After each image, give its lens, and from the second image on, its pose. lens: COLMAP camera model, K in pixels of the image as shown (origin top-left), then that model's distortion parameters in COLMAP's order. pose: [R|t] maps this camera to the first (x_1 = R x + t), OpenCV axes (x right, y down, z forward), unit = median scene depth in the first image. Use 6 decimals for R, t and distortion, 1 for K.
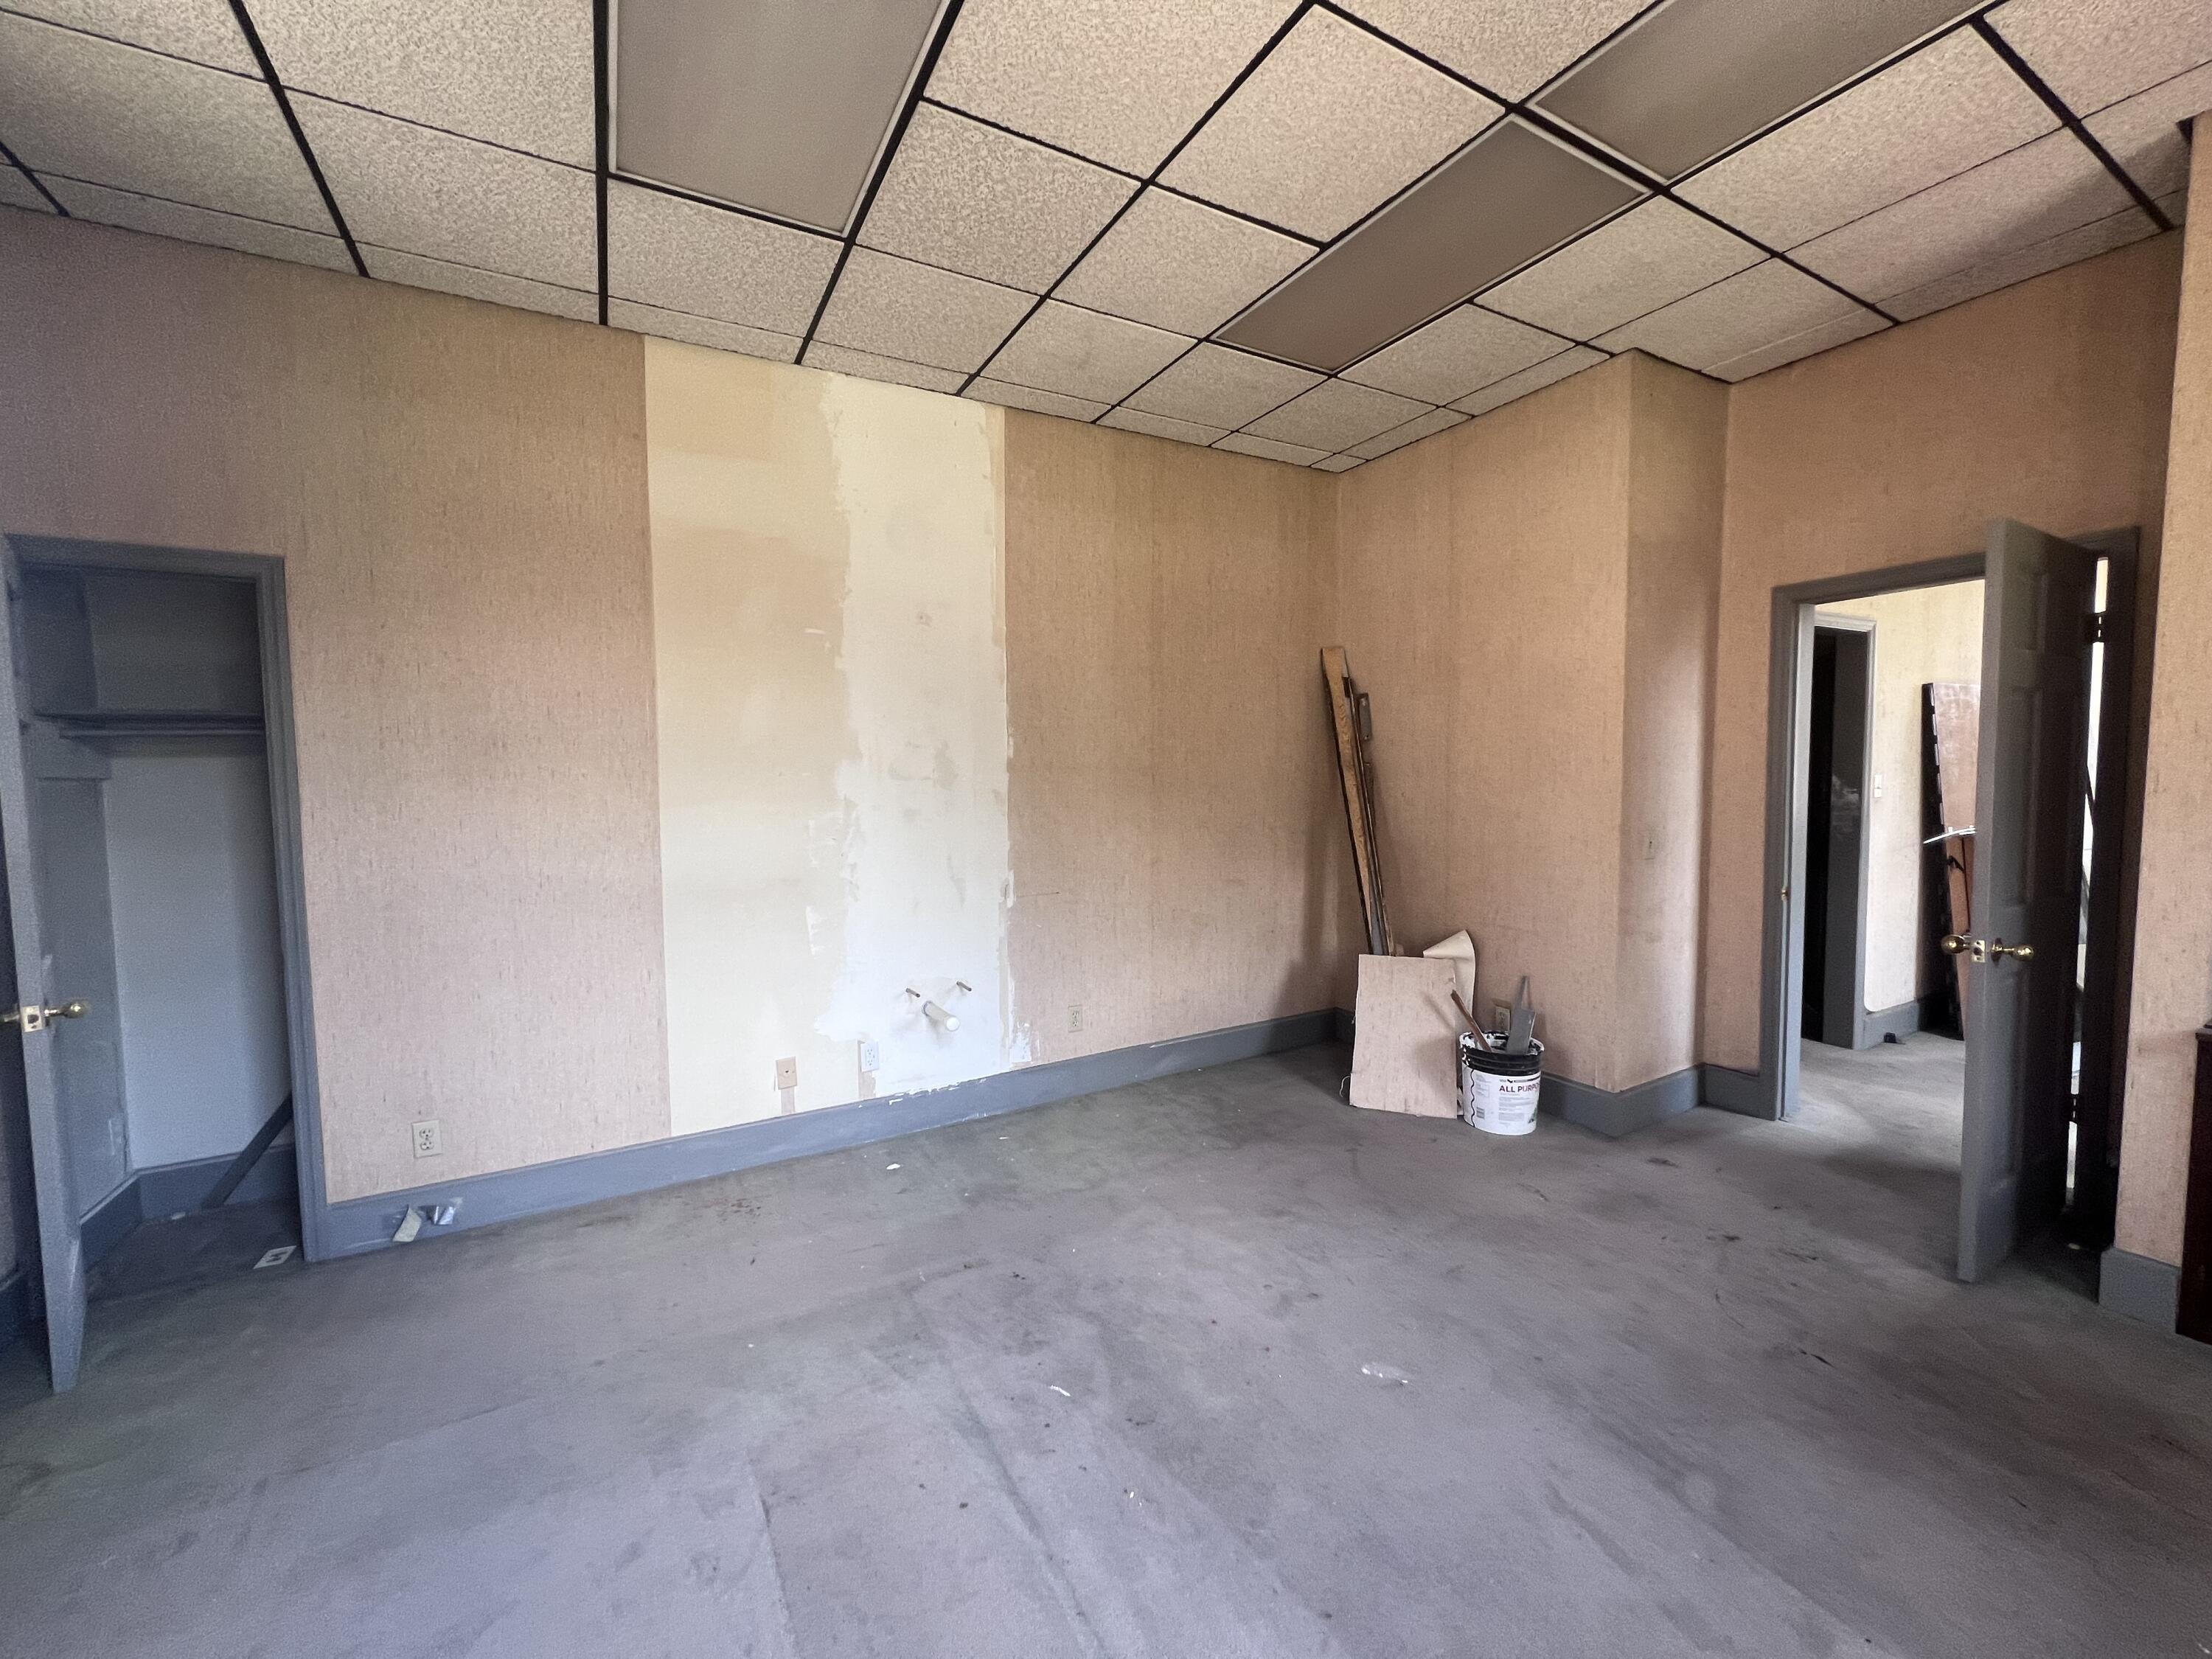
lens RADIAL K [[877.3, 0, 1109.9], [0, 877.3, 838.3], [0, 0, 1]] dist [-0.002854, 0.001194]
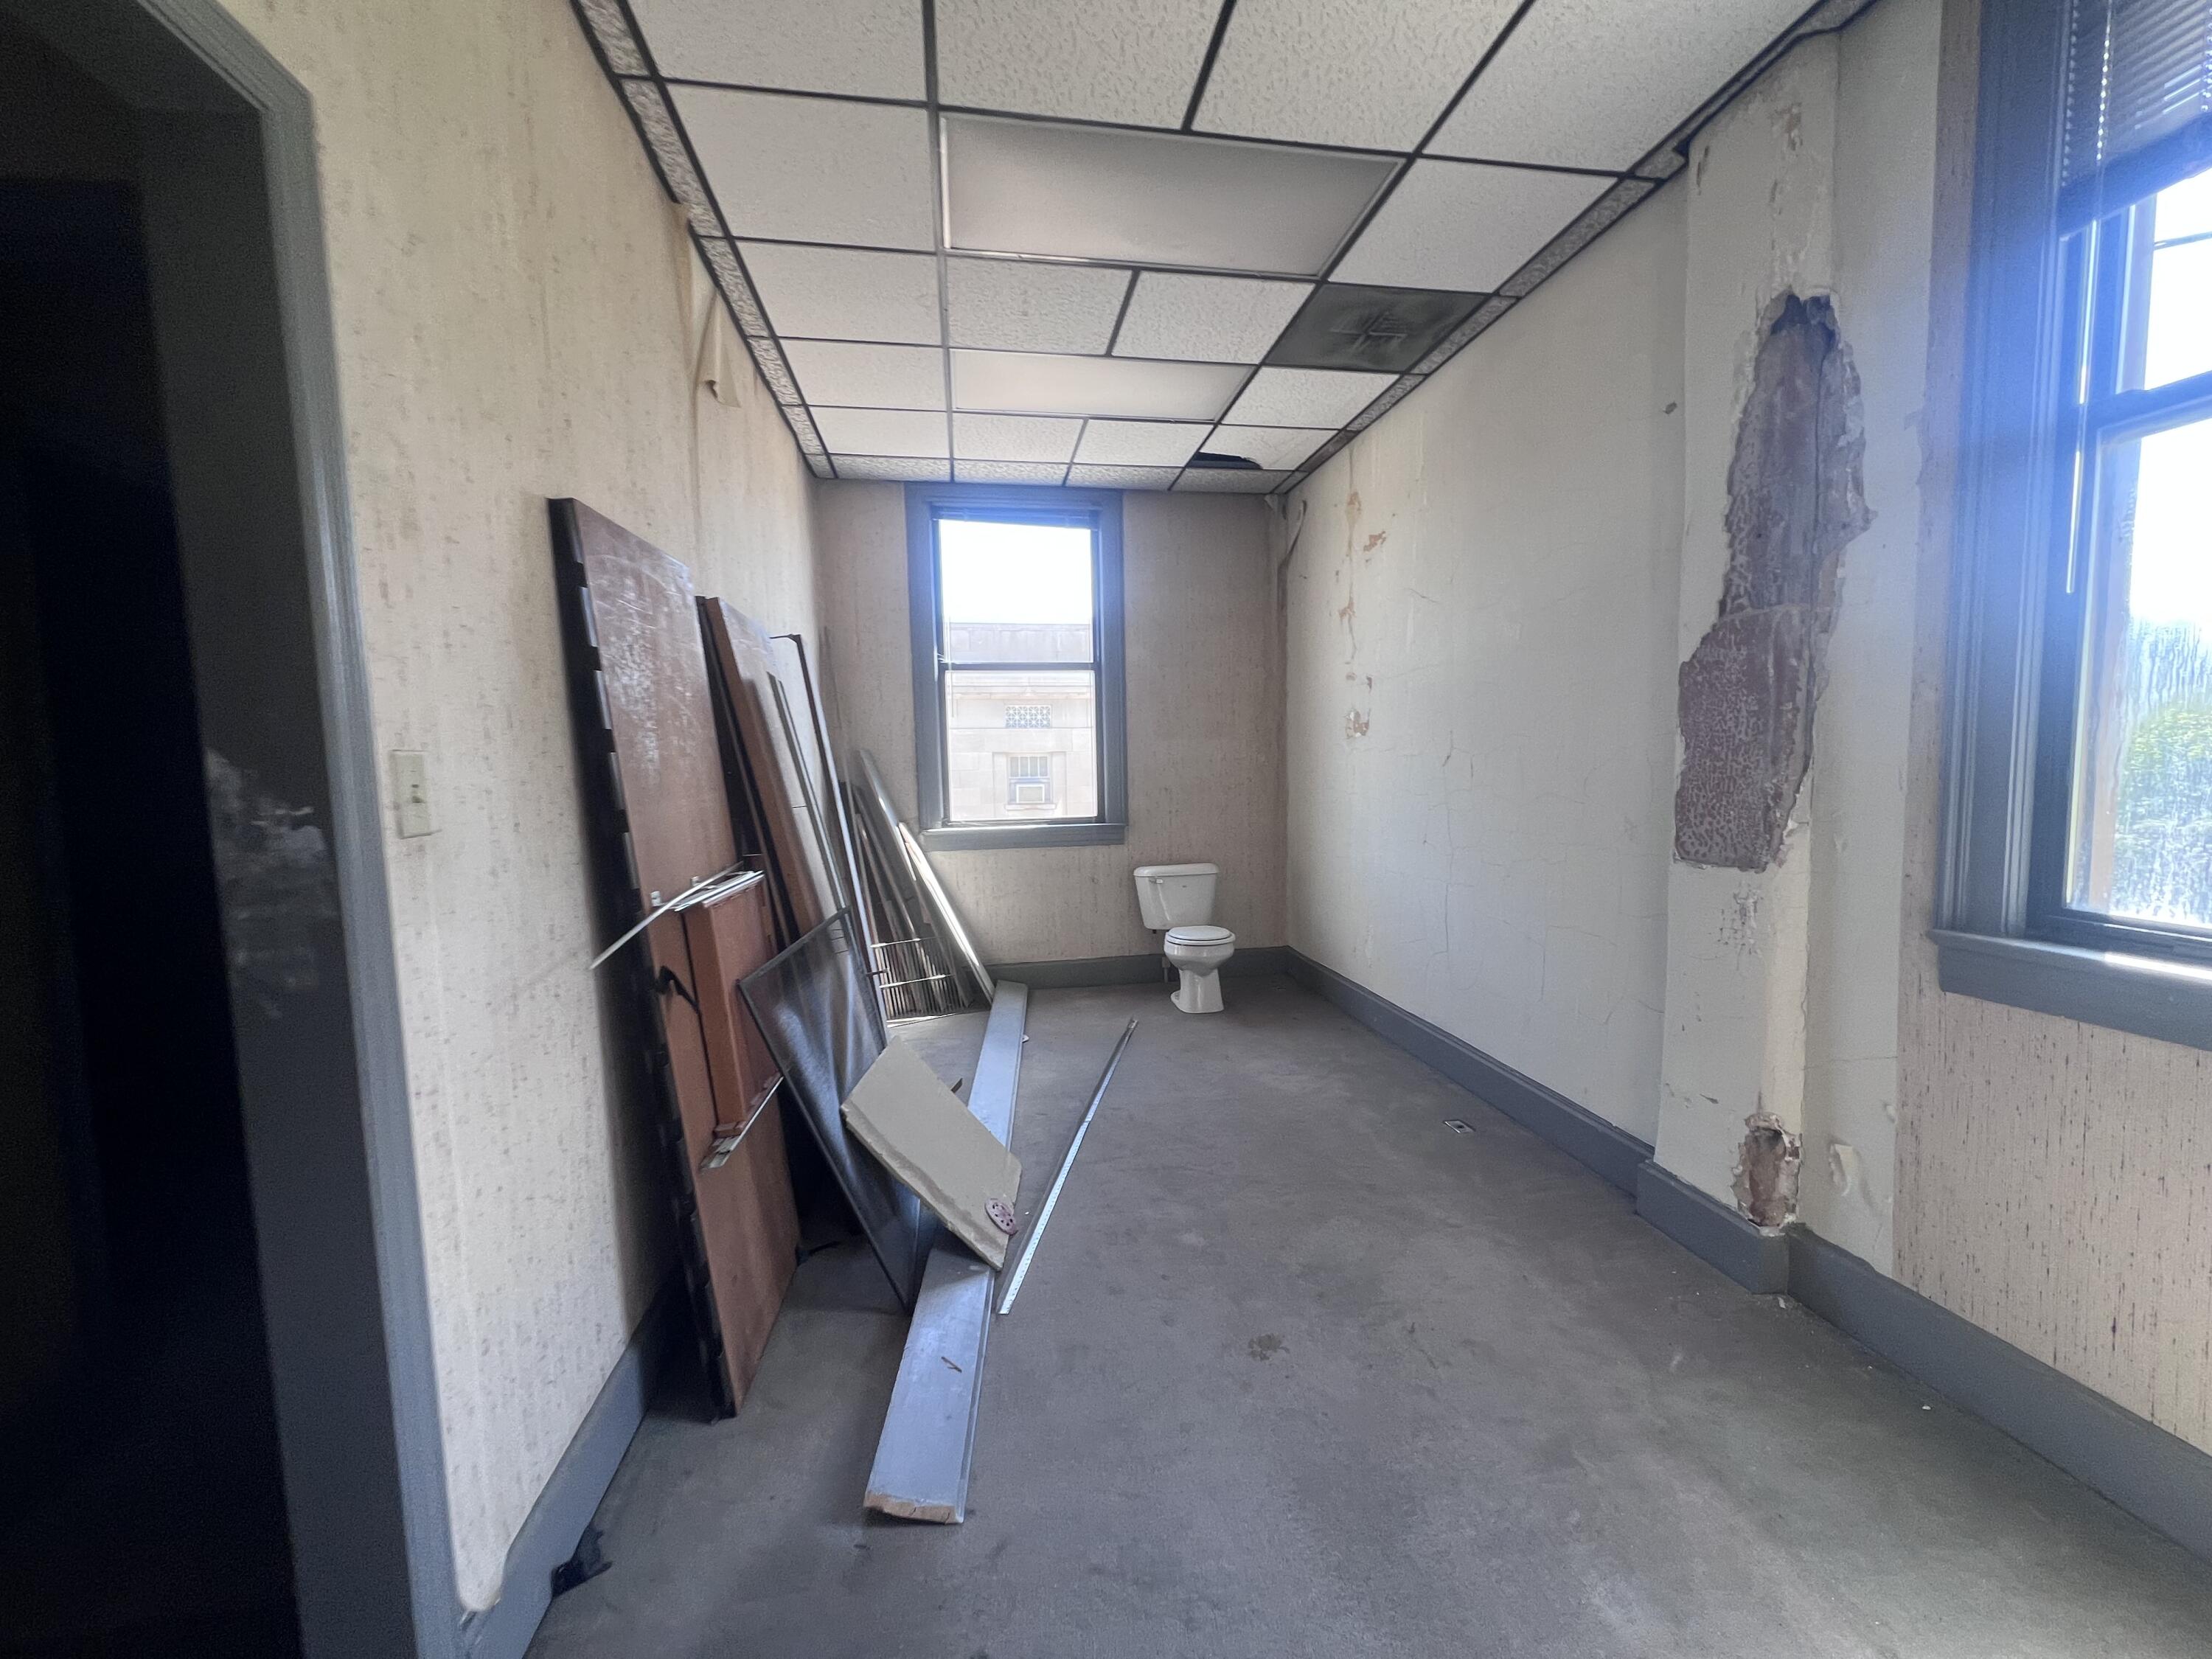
lens RADIAL K [[876.5, 0, 1111.5], [0, 876.5, 834.2], [0, 0, 1]] dist [0.000130, 0.000082]
pose [[0.307476, -0.069736, 0.948997, 0.889236], [0.078248, 0.995786, 0.047822, -0.055446], [-0.948333, 0.059553, 0.311637, 0.930464]]
